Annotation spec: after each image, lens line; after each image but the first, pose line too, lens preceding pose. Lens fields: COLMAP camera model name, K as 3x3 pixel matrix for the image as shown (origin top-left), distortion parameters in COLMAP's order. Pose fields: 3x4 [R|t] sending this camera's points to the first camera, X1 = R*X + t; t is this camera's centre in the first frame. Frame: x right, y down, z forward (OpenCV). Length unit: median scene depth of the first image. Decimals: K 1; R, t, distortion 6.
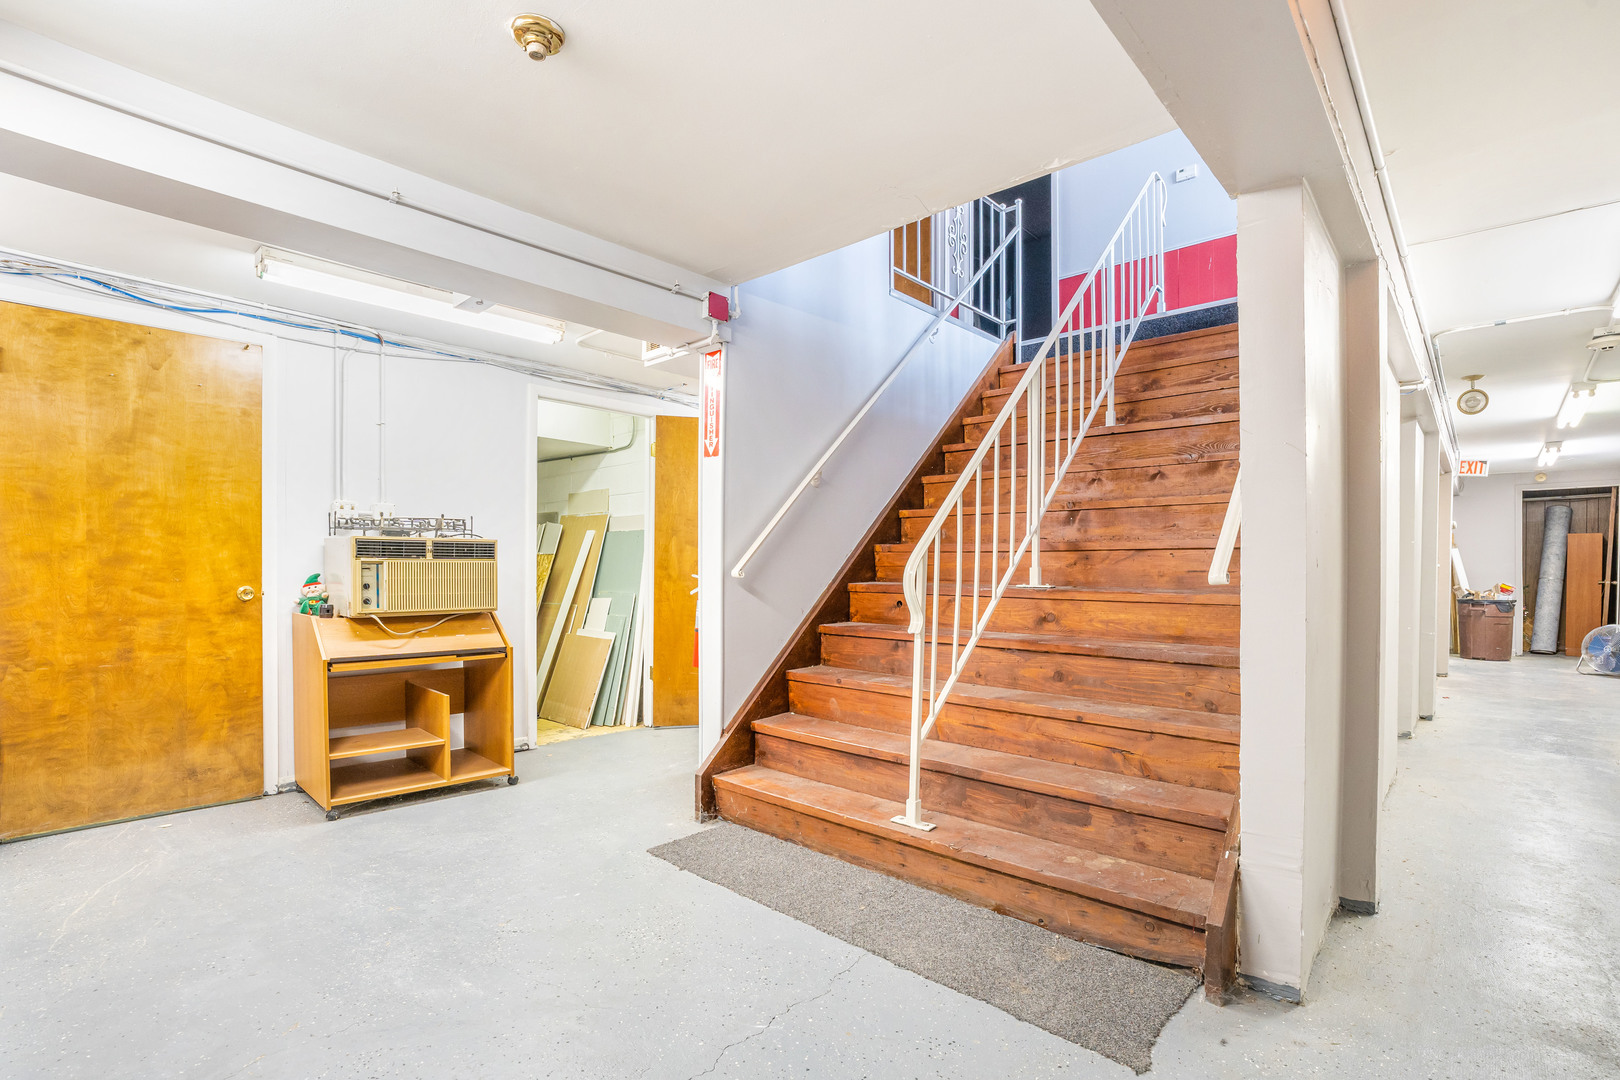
lens RADIAL K [[742.3, 0, 794.8], [0, 742.3, 573.9], [0, 0, 1]] dist [-0.000821, 0.000934]
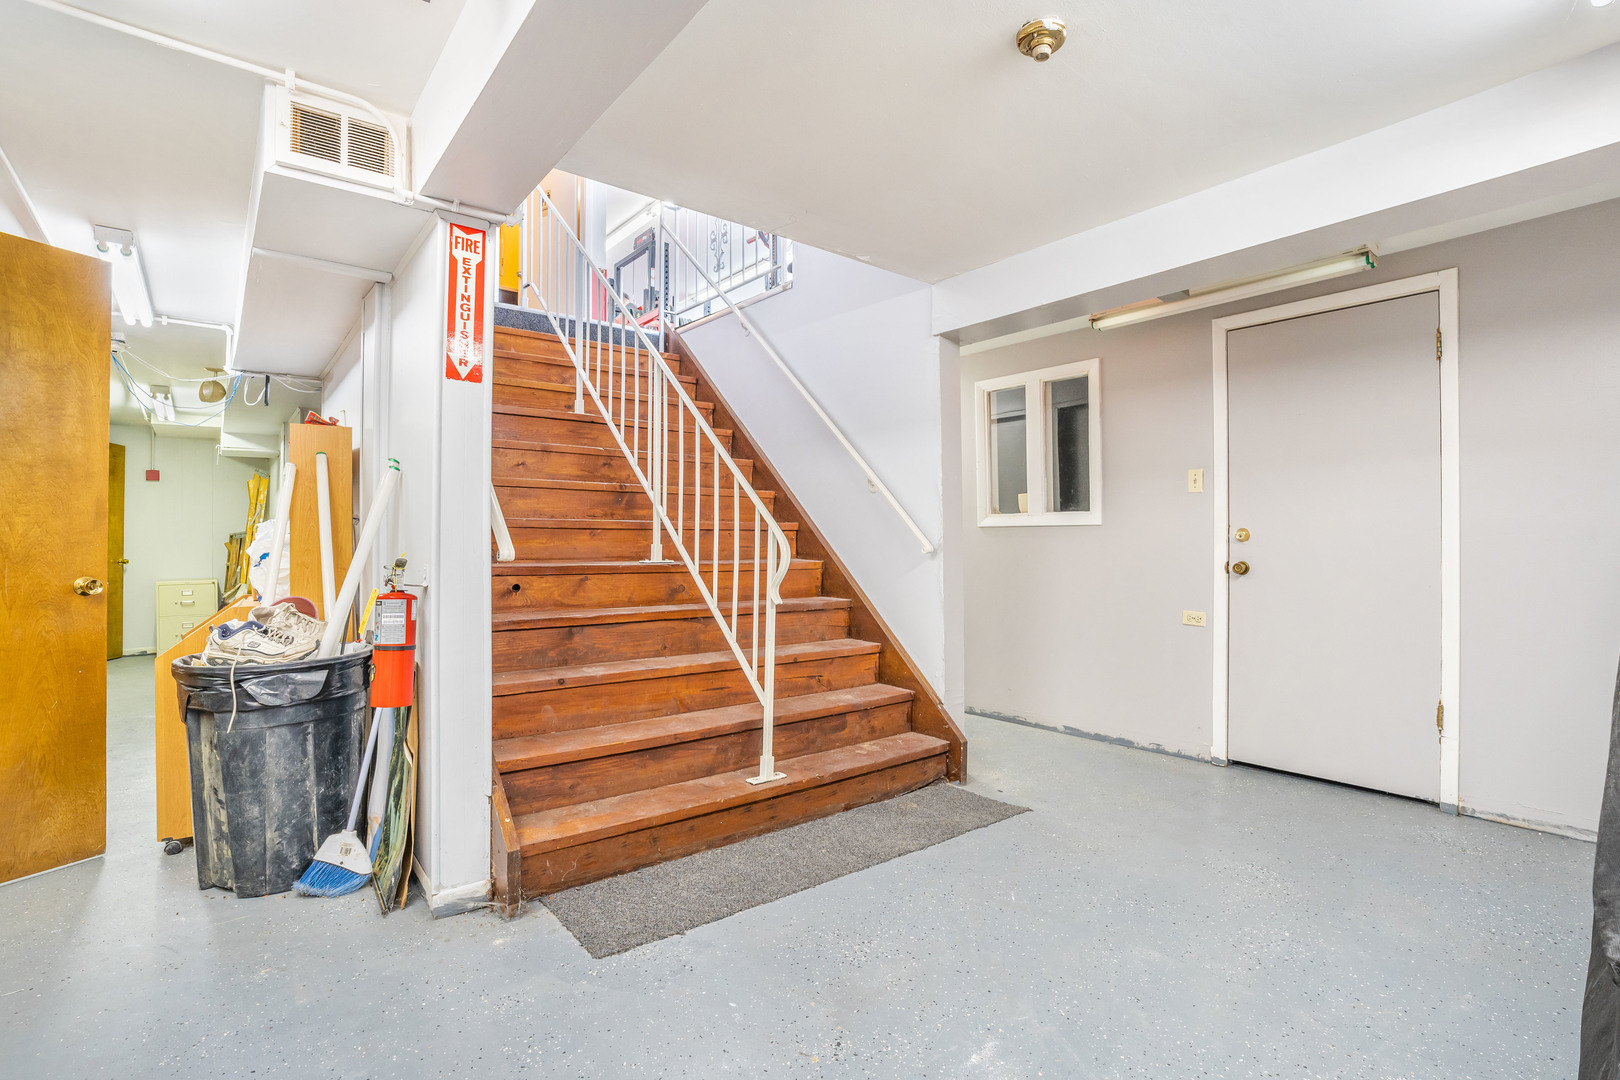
lens RADIAL K [[776.3, 0, 810.4], [0, 776.3, 533.4], [0, 0, 1]] dist [-0.021077, 0.004540]
pose [[0.158255, 0.006410, 0.987377, -0.911749], [0.003832, 0.999967, -0.007106, -0.017751], [-0.987391, 0.004908, 0.158226, 0.710222]]
